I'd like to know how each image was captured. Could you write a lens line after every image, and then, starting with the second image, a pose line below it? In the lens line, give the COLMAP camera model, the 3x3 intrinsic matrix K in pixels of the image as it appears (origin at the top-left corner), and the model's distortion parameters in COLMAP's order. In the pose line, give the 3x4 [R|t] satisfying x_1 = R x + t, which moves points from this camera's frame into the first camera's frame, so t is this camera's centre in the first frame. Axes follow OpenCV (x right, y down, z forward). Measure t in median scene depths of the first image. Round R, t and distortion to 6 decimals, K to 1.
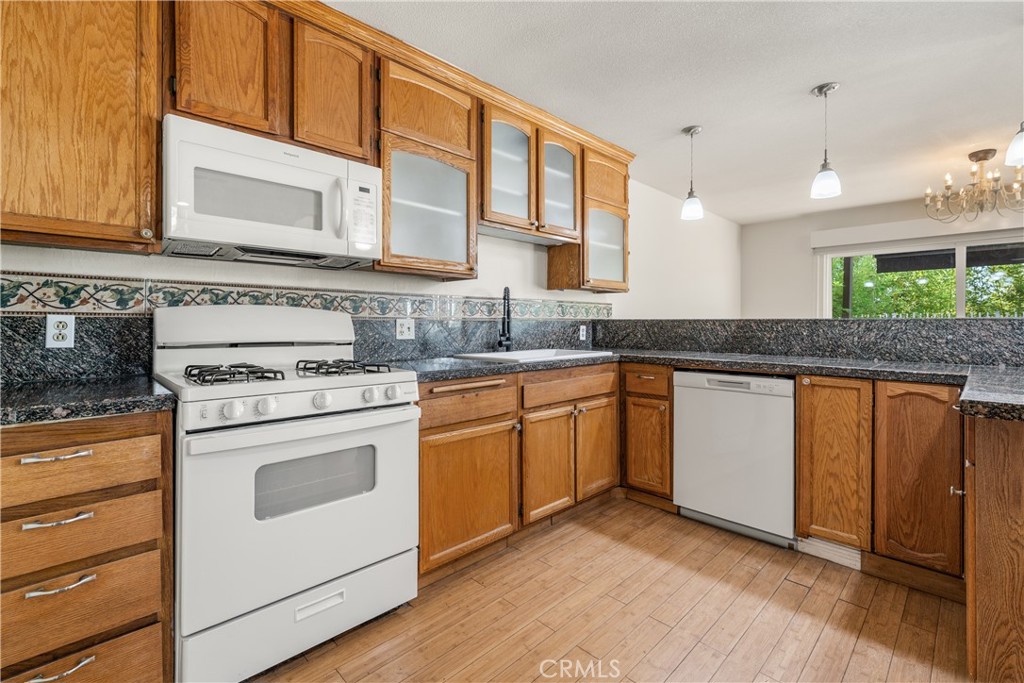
lens RADIAL K [[455.1, 0, 514.2], [0, 455.1, 319.4], [0, 0, 1]] dist [-0.001597, -0.000474]
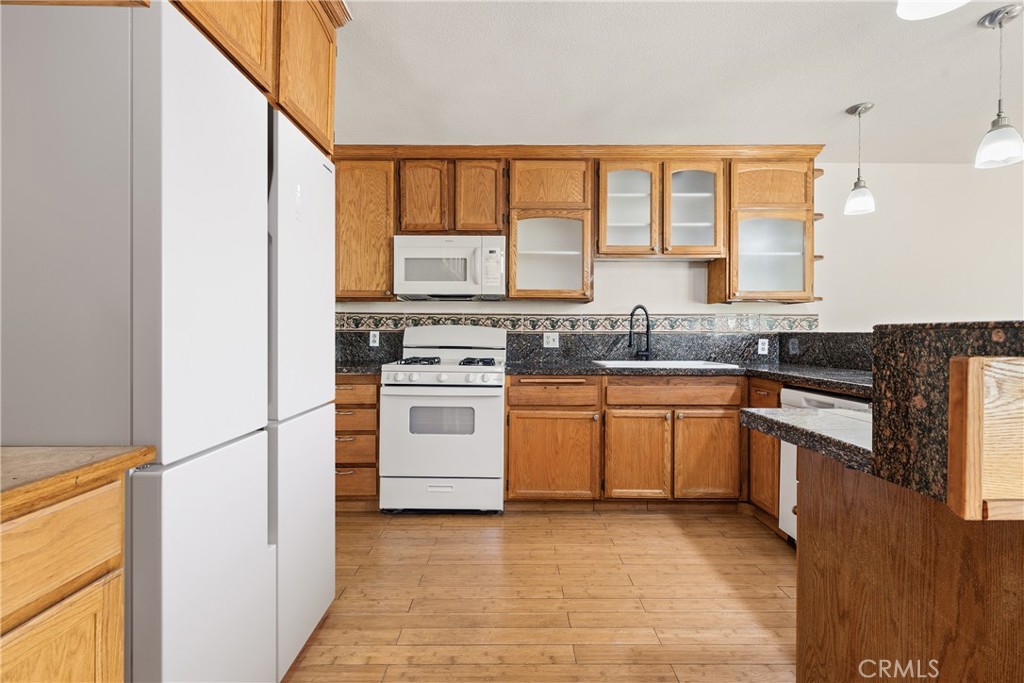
lens RADIAL K [[462.3, 0, 512.5], [0, 462.3, 329.7], [0, 0, 1]] dist [-0.001817, -0.001021]
pose [[0.708354, -0.005079, -0.705840, 0.756734], [0.002186, 0.999985, -0.005001, -0.003512], [0.705854, 0.002000, 0.708354, -0.085174]]
